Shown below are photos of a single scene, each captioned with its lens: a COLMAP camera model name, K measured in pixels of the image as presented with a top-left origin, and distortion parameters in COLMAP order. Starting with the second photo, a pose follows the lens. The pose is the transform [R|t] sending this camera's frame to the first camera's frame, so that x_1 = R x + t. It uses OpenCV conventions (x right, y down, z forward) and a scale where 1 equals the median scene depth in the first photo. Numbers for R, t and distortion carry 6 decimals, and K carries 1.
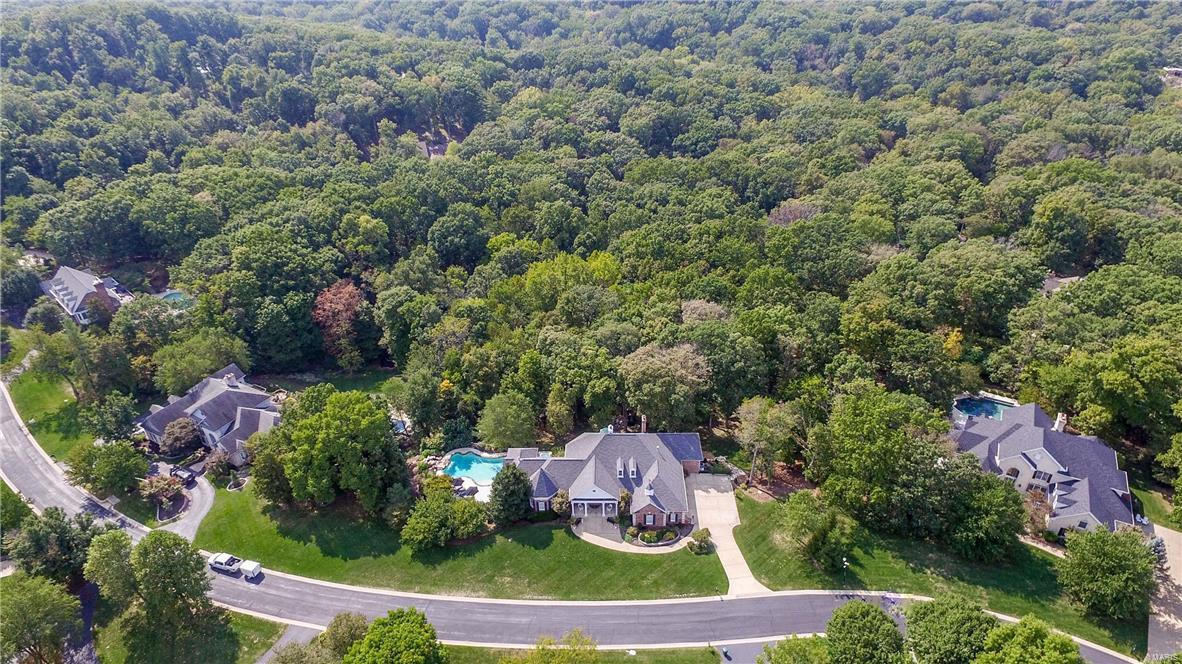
lens RADIAL K [[696.2, 0, 592.4], [0, 696.2, 374.8], [0, 0, 1]] dist [0.154084, -0.086204]
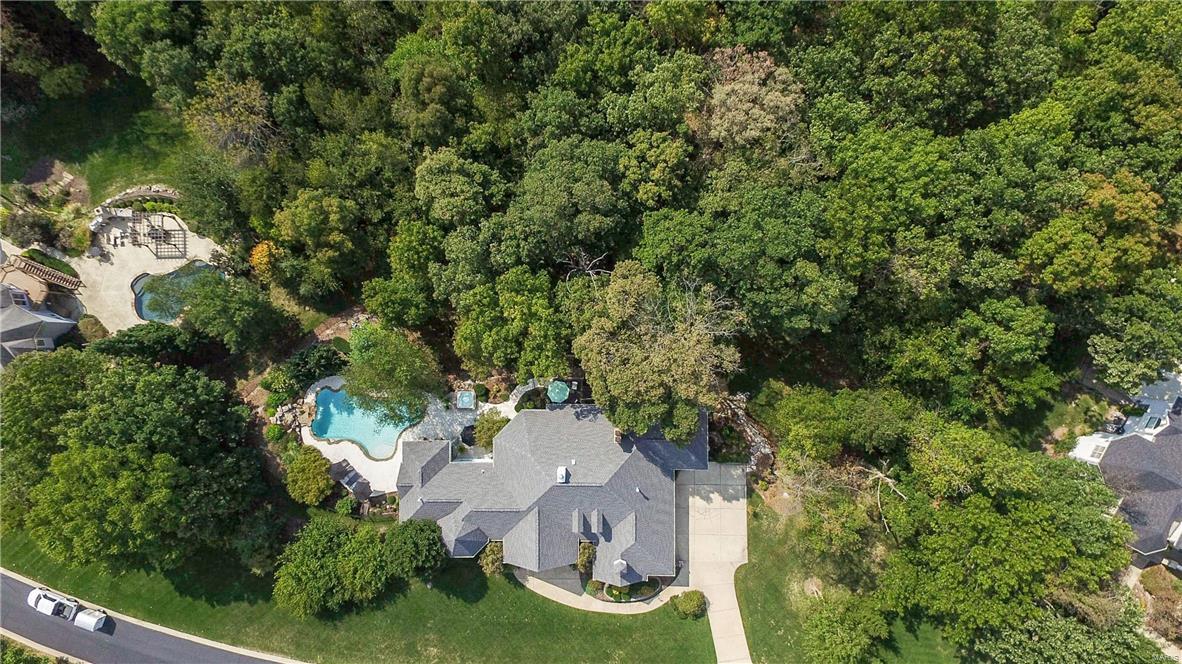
lens RADIAL K [[696.4, 0, 591.0], [0, 696.4, 332.0], [0, 0, 1]] dist [0.135883, -0.085705]
pose [[0.999638, -0.026234, -0.005991, 0.062400], [0.019652, 0.559667, 0.828484, -0.517599], [-0.018382, -0.828302, 0.559980, 0.797733]]
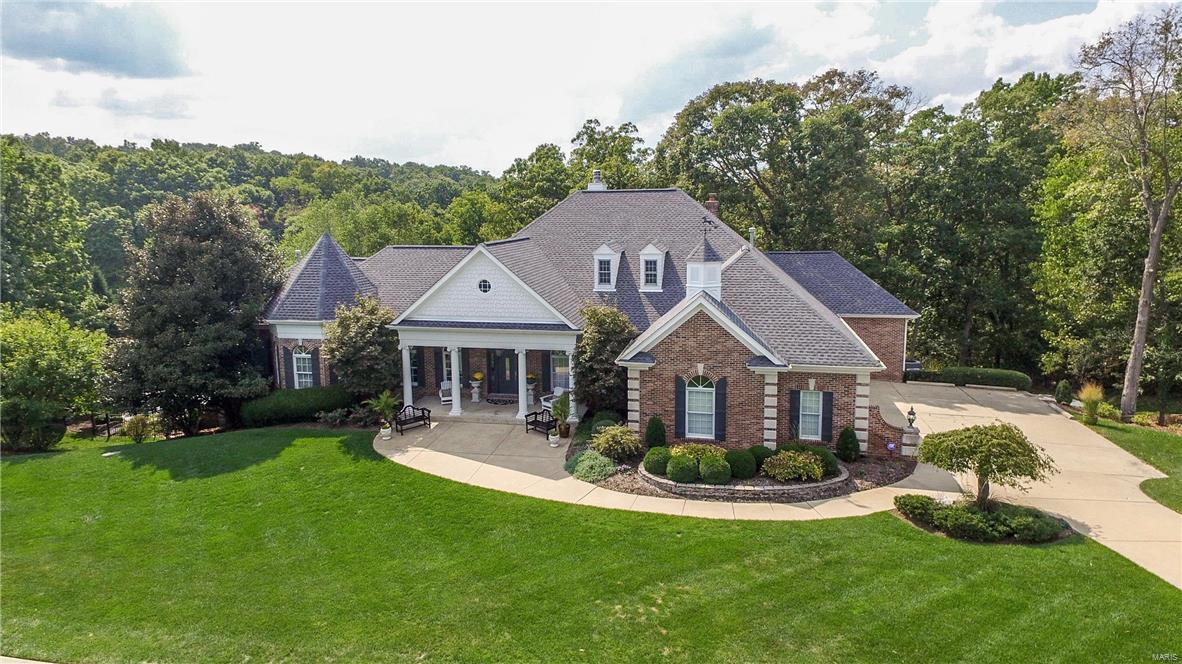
lens RADIAL K [[696.4, 0, 591.0], [0, 696.4, 332.0], [0, 0, 1]] dist [0.135883, -0.085705]
pose [[0.983355, 0.044468, -0.176168, 0.084833], [-0.116621, 0.897978, -0.424304, 0.281925], [0.139327, 0.437787, 0.888218, 0.781735]]
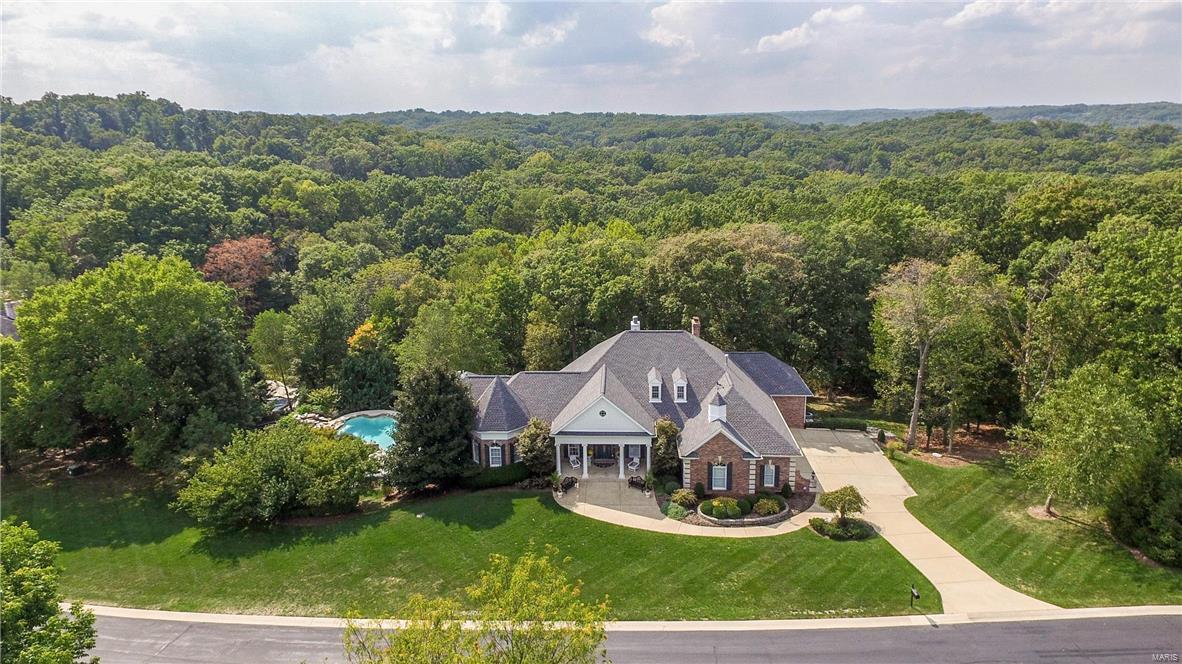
lens RADIAL K [[696.4, 0, 591.0], [0, 696.4, 332.0], [0, 0, 1]] dist [0.135883, -0.085705]
pose [[0.999671, 0.011514, -0.022939, 0.004917], [-0.018326, 0.945933, -0.323845, 0.267804], [0.017969, 0.324159, 0.945832, 0.518811]]
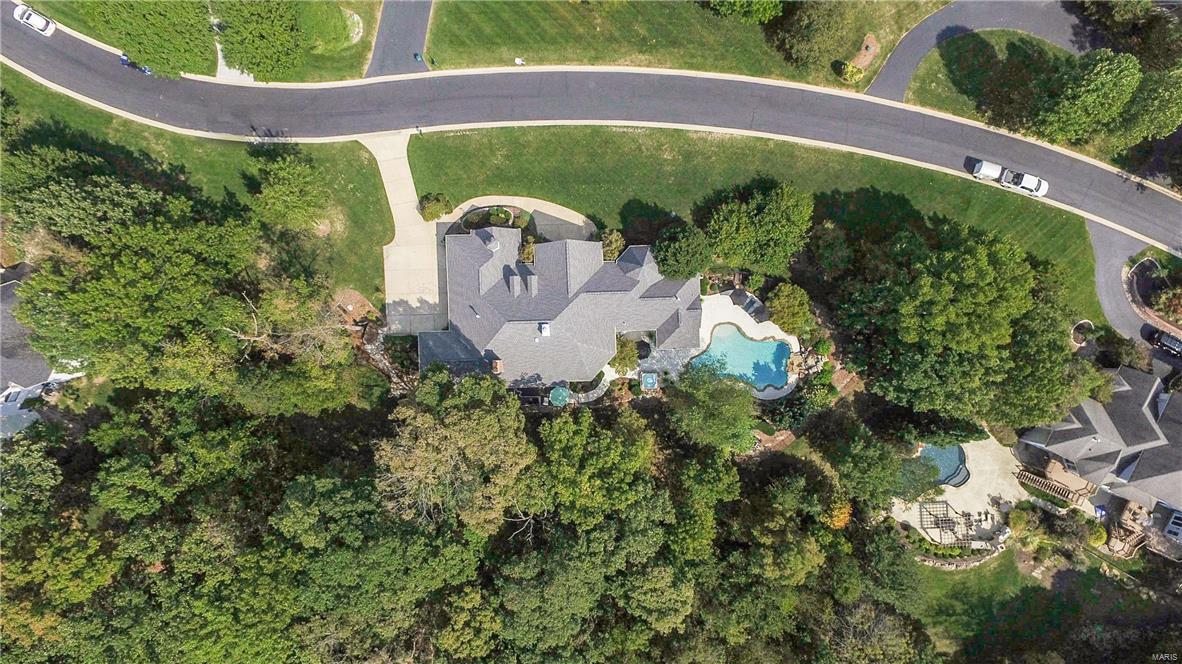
lens RADIAL K [[642.4, 0, 588.3], [0, 642.4, 360.5], [0, 0, 1]] dist [0.132359, -0.081360]
pose [[-0.998012, 0.059988, 0.019318, -0.024026], [-0.016825, -0.549008, 0.835648, -0.467524], [0.060734, 0.833662, 0.548926, 0.725051]]
